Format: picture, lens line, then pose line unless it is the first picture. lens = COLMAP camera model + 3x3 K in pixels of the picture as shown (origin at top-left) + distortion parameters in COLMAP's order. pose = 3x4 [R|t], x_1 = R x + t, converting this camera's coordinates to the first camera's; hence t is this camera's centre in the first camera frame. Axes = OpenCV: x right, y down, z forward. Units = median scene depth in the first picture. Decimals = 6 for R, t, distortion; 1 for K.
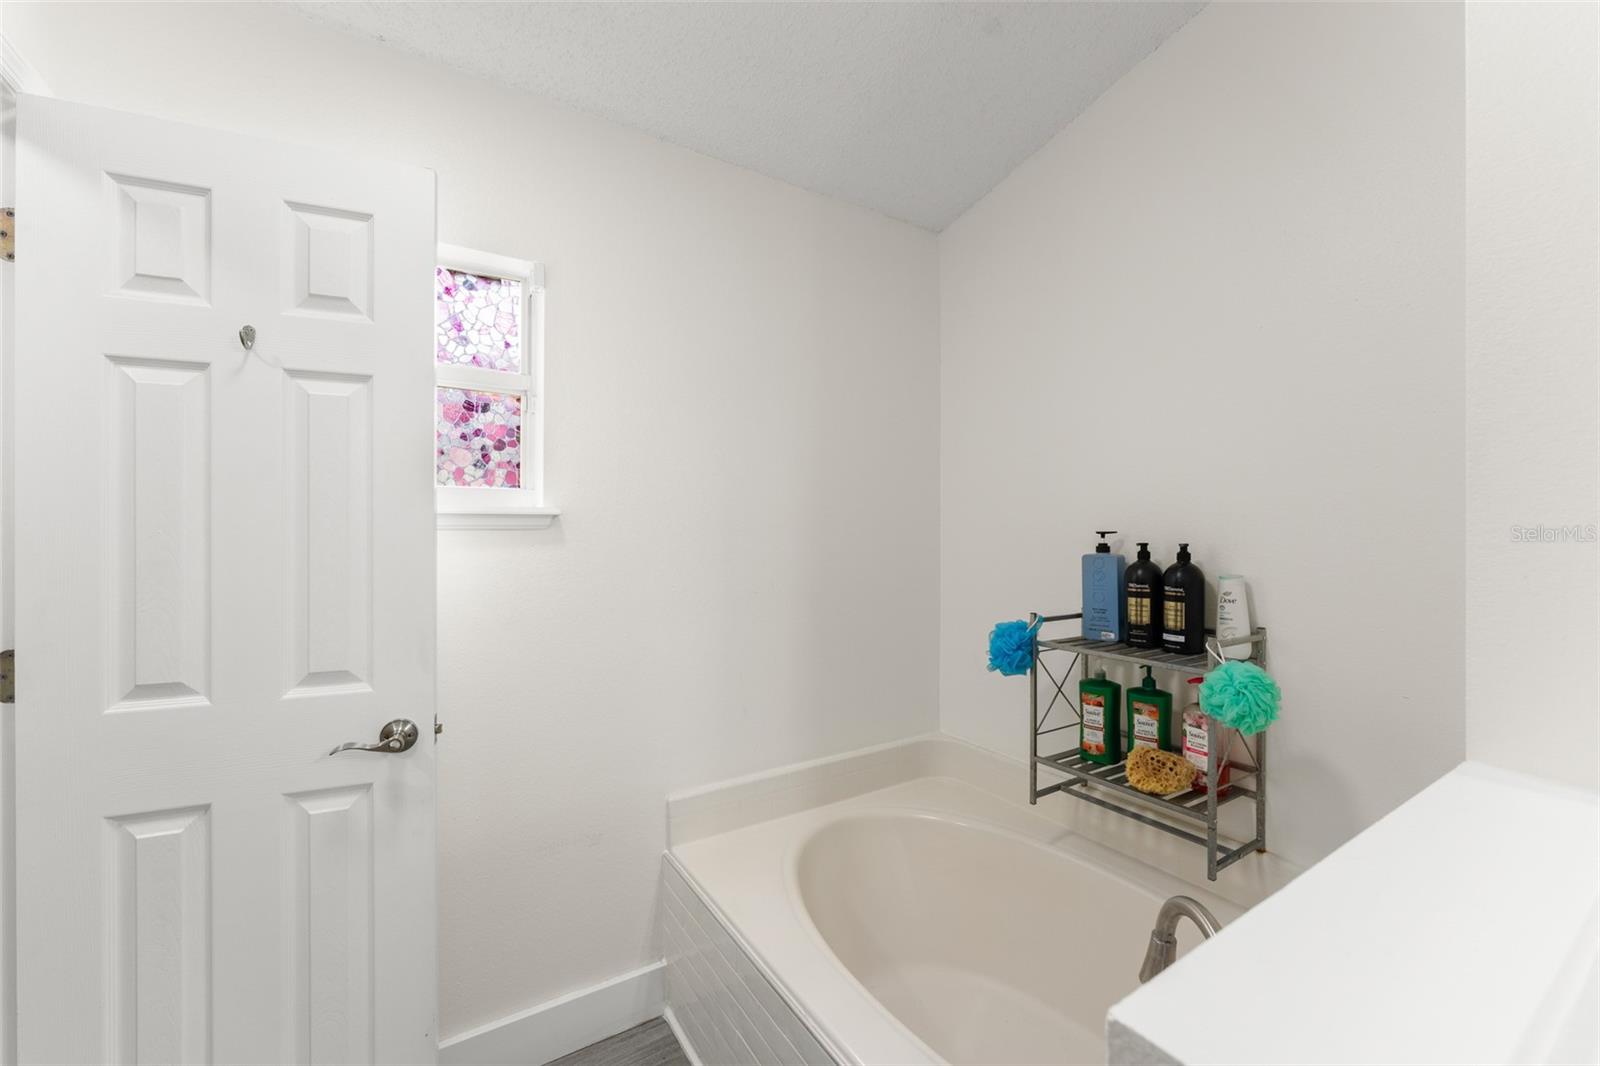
lens RADIAL K [[636.1, 0, 792.7], [0, 636.1, 526.7], [0, 0, 1]] dist [-0.004077, 0.000908]
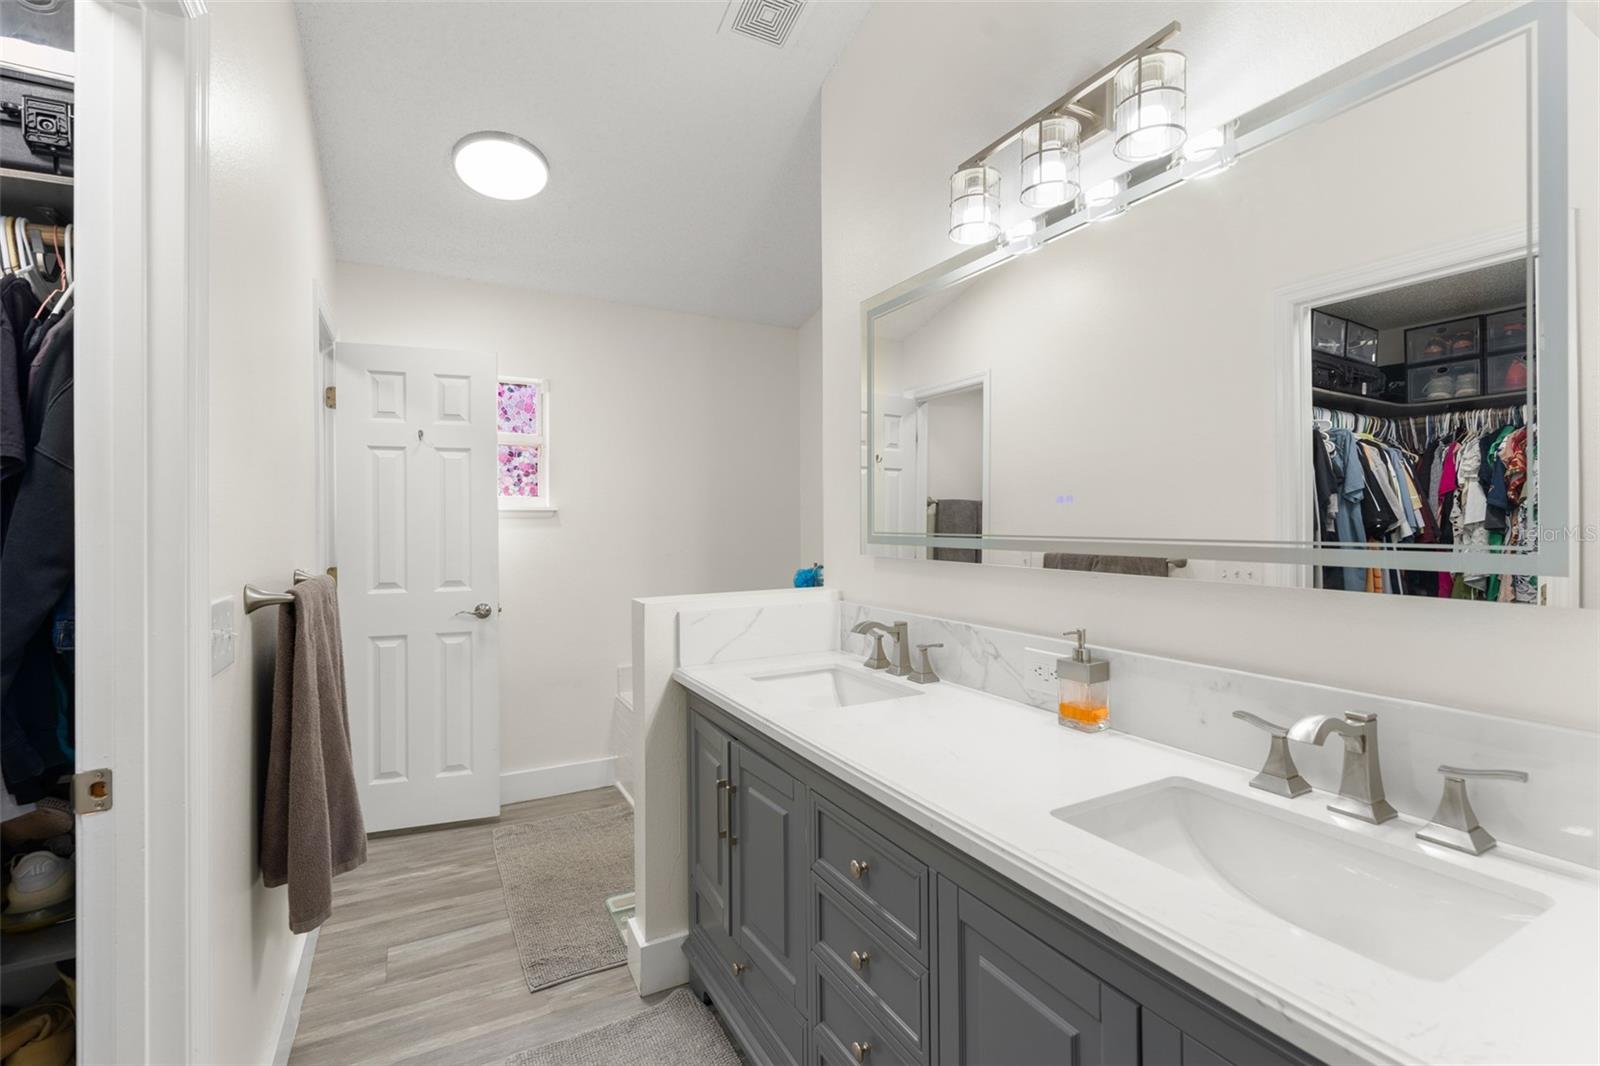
lens RADIAL K [[735.5, 0, 800.6], [0, 735.5, 521.5], [0, 0, 1]] dist [0.015012, -0.000313]
pose [[0.996949, -0.006675, -0.077776, 0.531068], [0.006674, 0.999978, -0.000279, 0.019928], [0.077776, -0.000240, 0.996971, -1.145921]]
